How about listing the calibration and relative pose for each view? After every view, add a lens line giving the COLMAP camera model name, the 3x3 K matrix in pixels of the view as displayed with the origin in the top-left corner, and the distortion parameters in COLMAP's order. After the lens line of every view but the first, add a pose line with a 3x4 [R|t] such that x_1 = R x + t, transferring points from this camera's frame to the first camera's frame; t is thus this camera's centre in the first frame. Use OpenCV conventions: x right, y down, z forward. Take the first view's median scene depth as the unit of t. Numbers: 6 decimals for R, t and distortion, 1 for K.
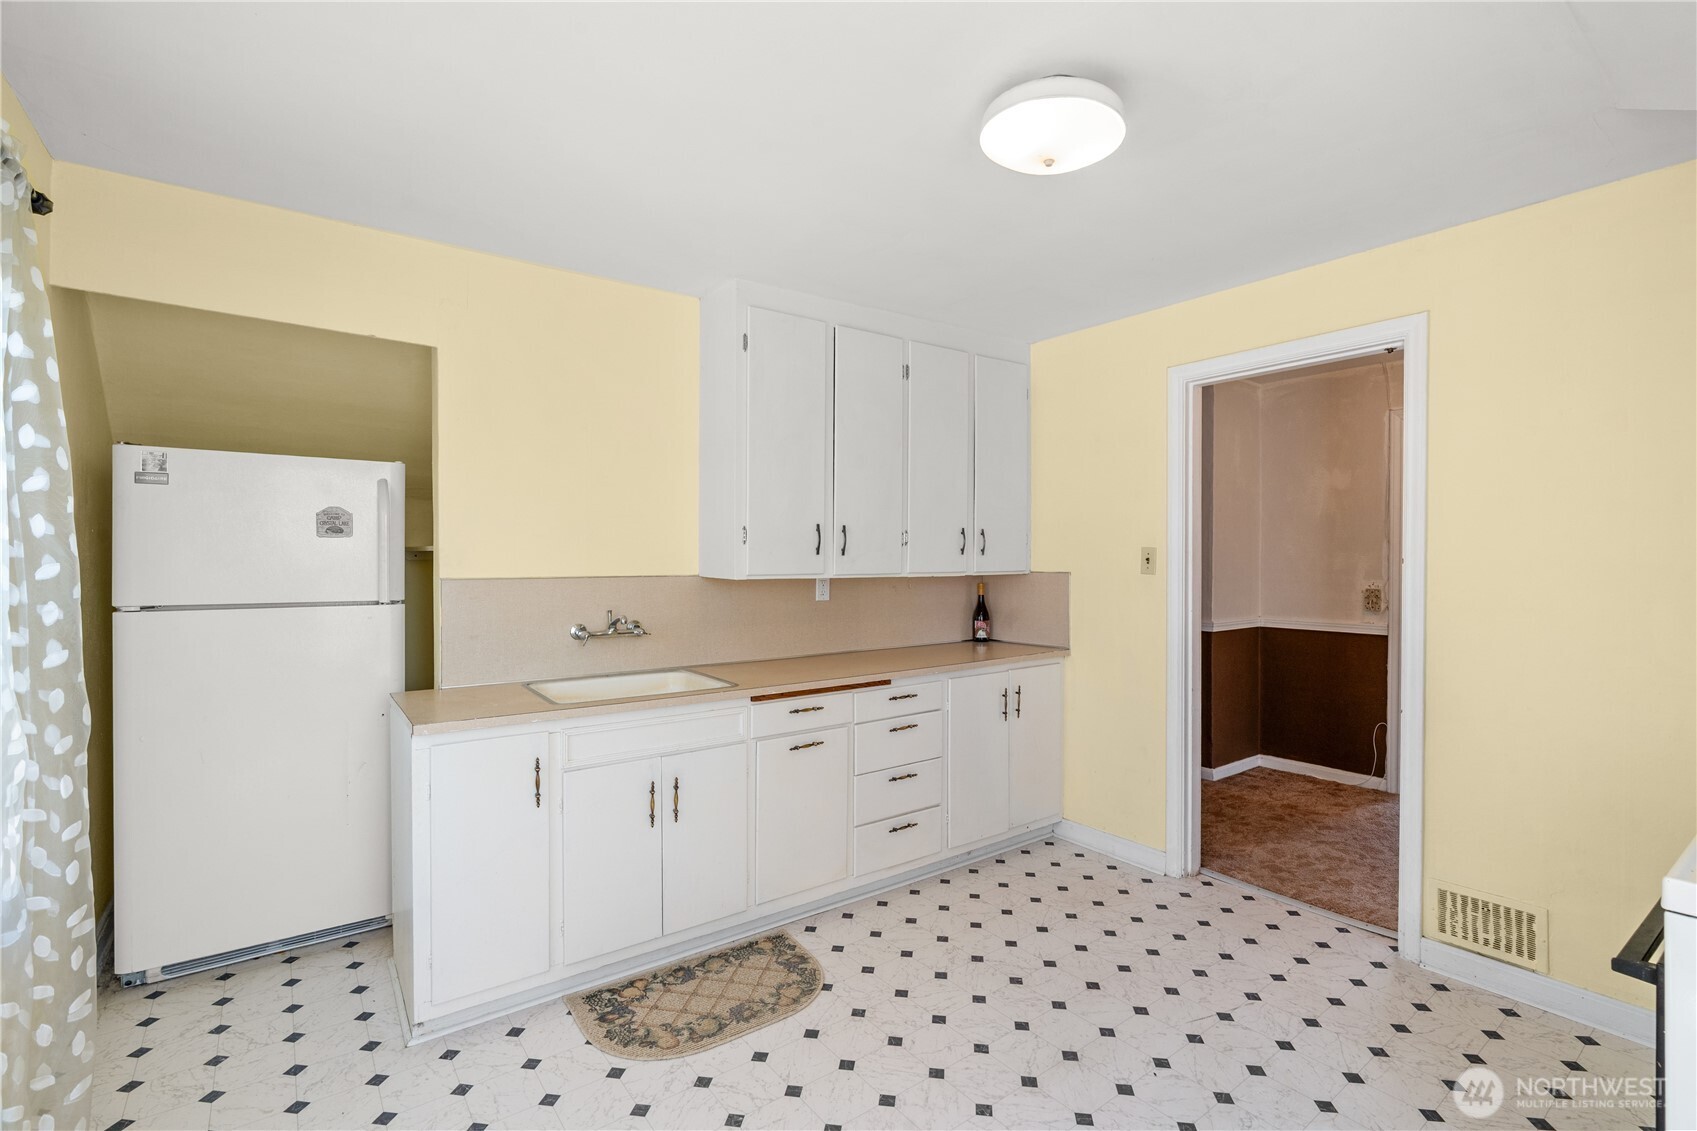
lens RADIAL K [[767.9, 0, 864.3], [0, 767.9, 566.7], [0, 0, 1]] dist [-0.003573, 0.000249]
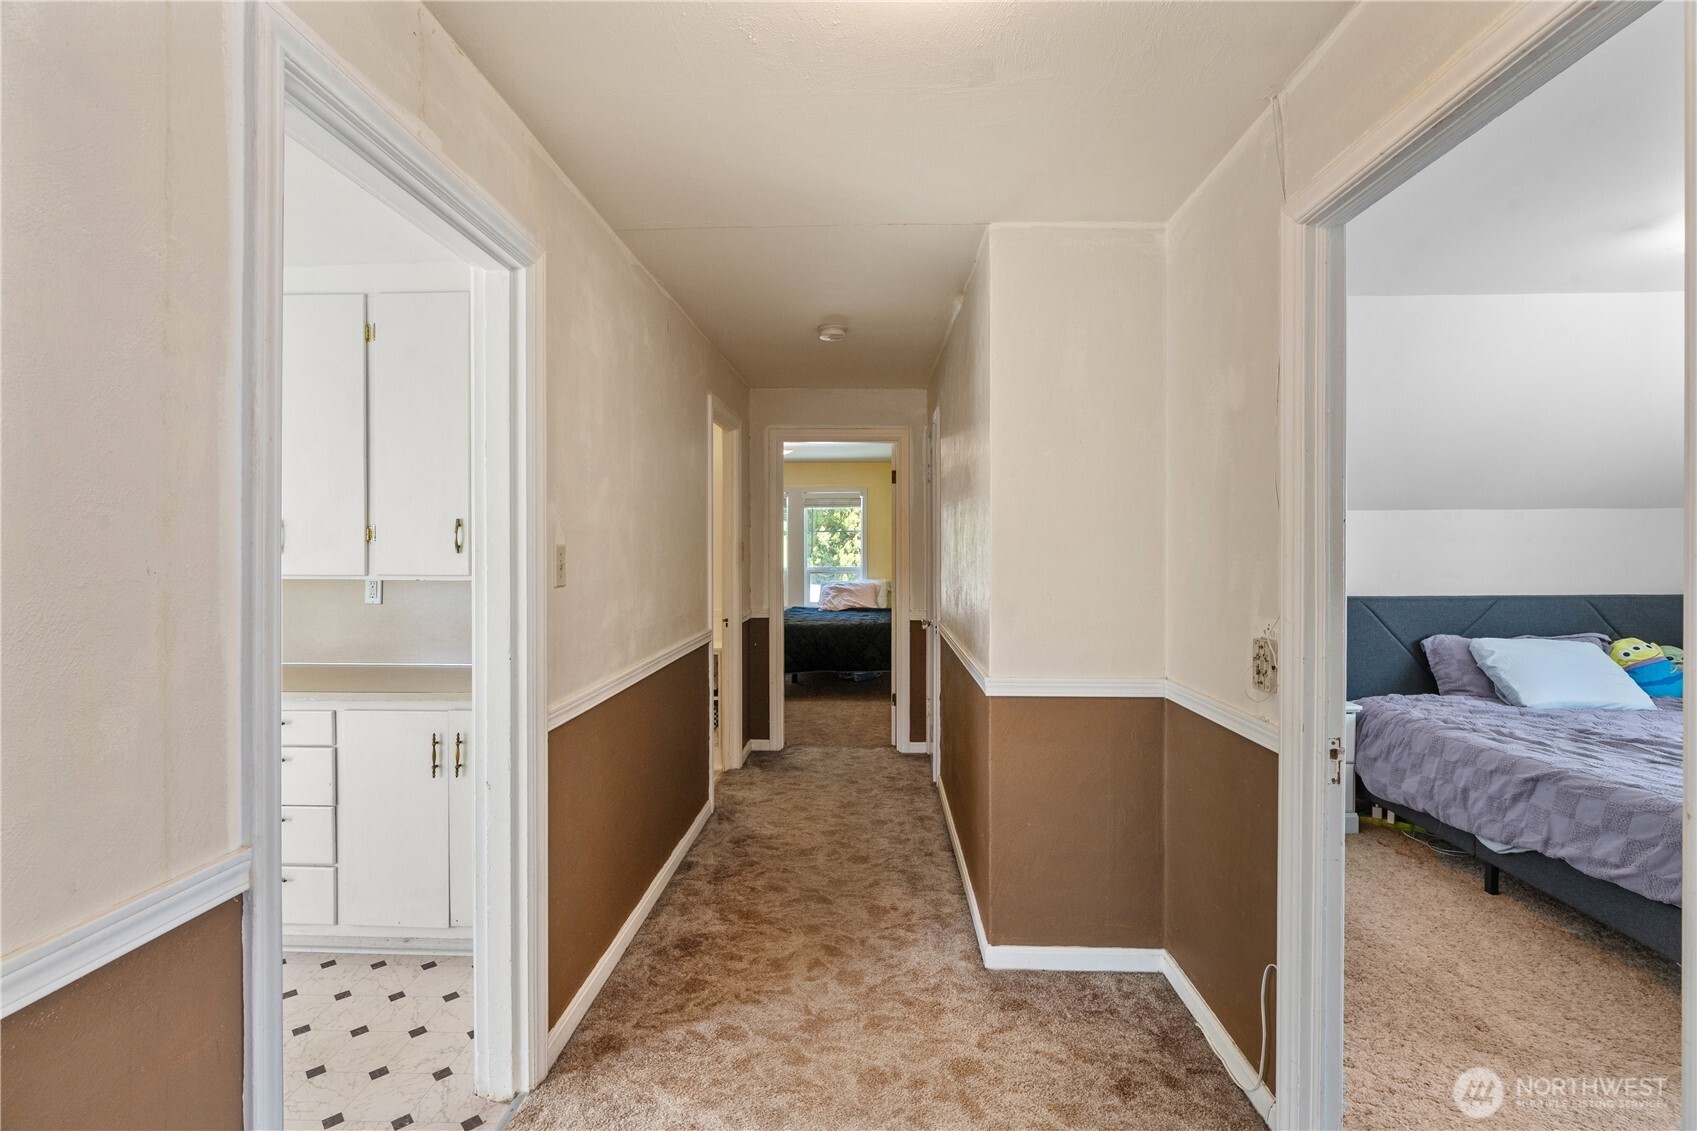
lens RADIAL K [[767.9, 0, 852.3], [0, 767.9, 553.1], [0, 0, 1]] dist [-0.003573, 0.000249]
pose [[0.776041, 0.004943, -0.630663, 1.069641], [-0.013080, 0.999880, -0.008259, -0.017348], [0.630547, 0.014659, 0.776013, 0.750324]]
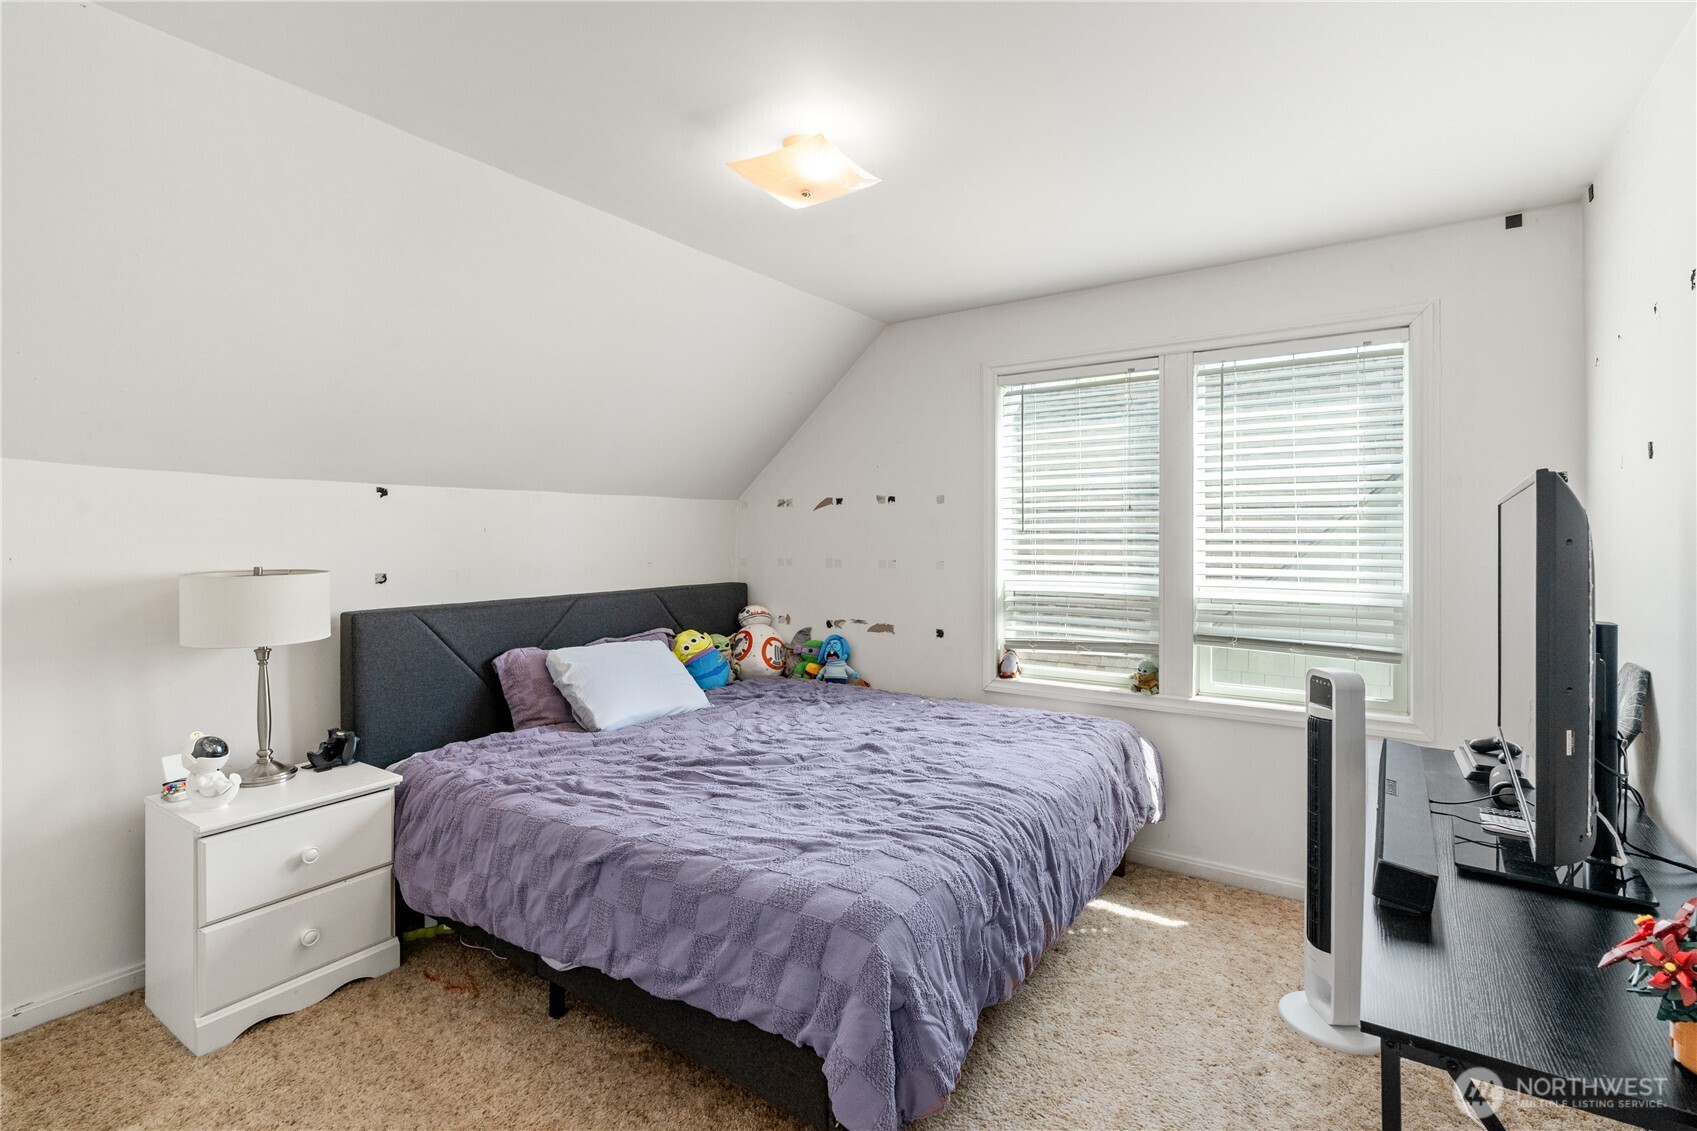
lens RADIAL K [[767.9, 0, 851.1], [0, 767.9, 553.4], [0, 0, 1]] dist [-0.003573, 0.000249]
pose [[0.946963, -0.001940, 0.321336, 1.128646], [0.002575, 0.999995, -0.001550, -0.028559], [-0.321332, 0.002296, 0.946964, 1.374000]]
